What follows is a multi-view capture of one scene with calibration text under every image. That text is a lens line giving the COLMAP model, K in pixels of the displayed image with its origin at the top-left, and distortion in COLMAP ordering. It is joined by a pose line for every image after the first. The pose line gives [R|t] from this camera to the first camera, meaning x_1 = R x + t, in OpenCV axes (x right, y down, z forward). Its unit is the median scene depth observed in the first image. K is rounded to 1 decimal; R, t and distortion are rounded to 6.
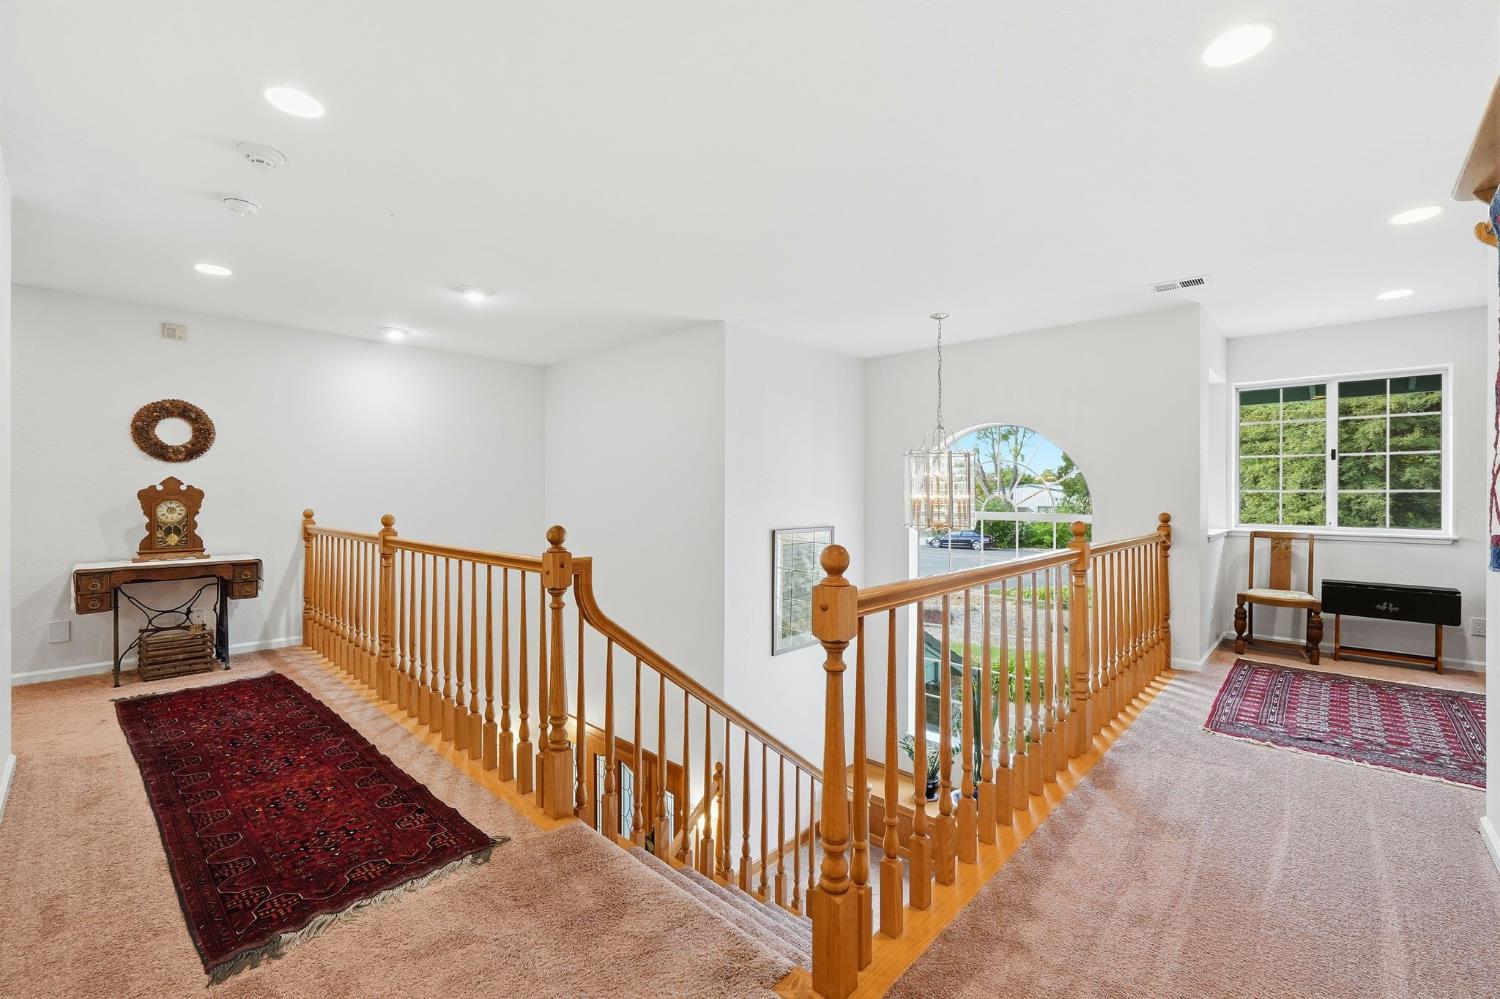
lens RADIAL K [[637.2, 0, 783.2], [0, 637.2, 487.4], [0, 0, 1]] dist [0.014107, 0.000418]
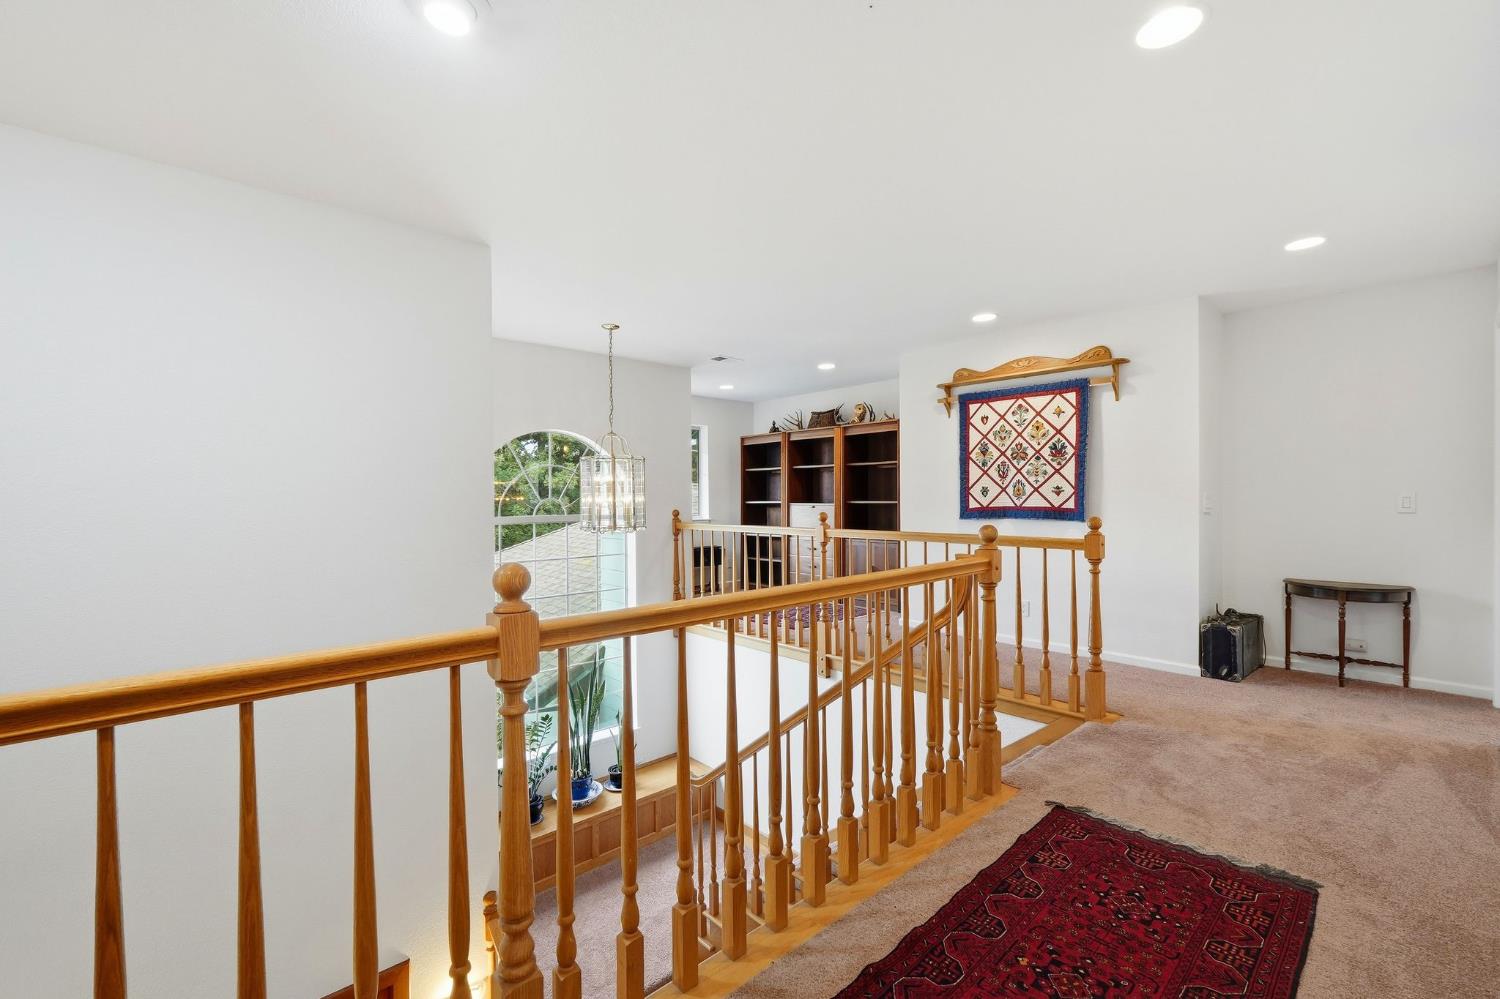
lens RADIAL K [[637.2, 0, 752.7], [0, 637.2, 495.8], [0, 0, 1]] dist [0.014107, 0.000418]
pose [[0.092217, -0.002079, 0.995737, -1.521030], [0.007415, 0.999972, 0.001401, 0.013979], [-0.995711, 0.007254, 0.092230, 1.351202]]
